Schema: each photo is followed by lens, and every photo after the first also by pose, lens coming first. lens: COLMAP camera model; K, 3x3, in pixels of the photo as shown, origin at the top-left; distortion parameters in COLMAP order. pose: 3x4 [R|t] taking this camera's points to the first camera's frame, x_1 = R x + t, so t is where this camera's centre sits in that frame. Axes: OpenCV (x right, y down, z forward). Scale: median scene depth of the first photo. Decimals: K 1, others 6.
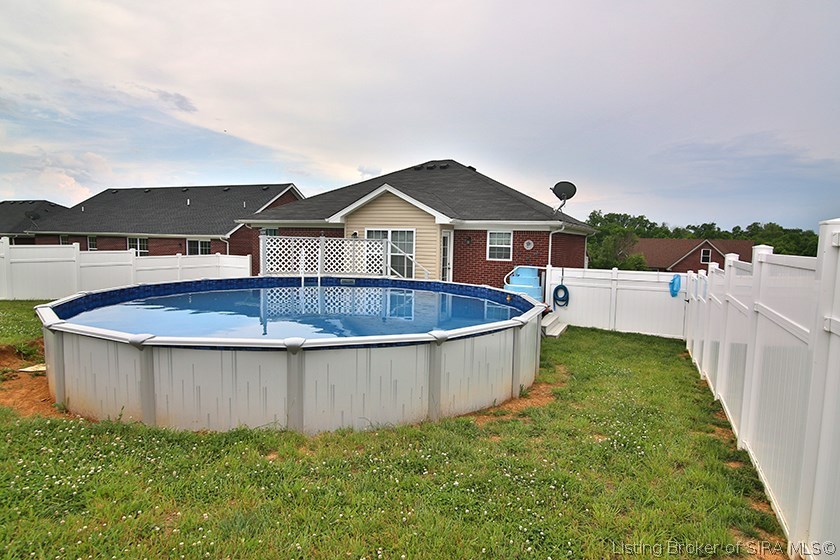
lens RADIAL K [[464.6, 0, 420.0], [0, 464.6, 280.0], [0, 0, 1]] dist [0.000616, 0.000015]
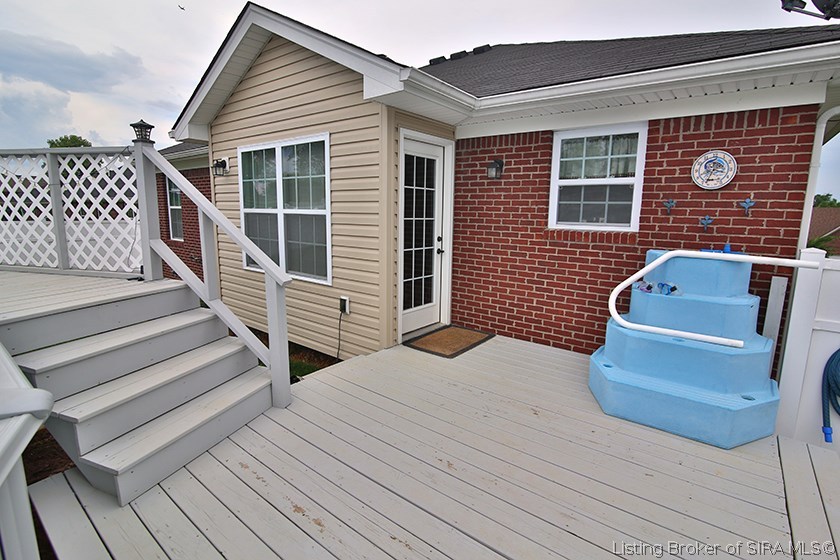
lens RADIAL K [[407.9, 0, 422.5], [0, 407.9, 278.1], [0, 0, 1]] dist [-0.016791, 0.000420]
pose [[0.977983, 0.029098, -0.206648, 0.119269], [-0.014193, 0.997213, 0.073248, -0.028489], [0.208203, -0.068702, 0.975670, 0.718888]]
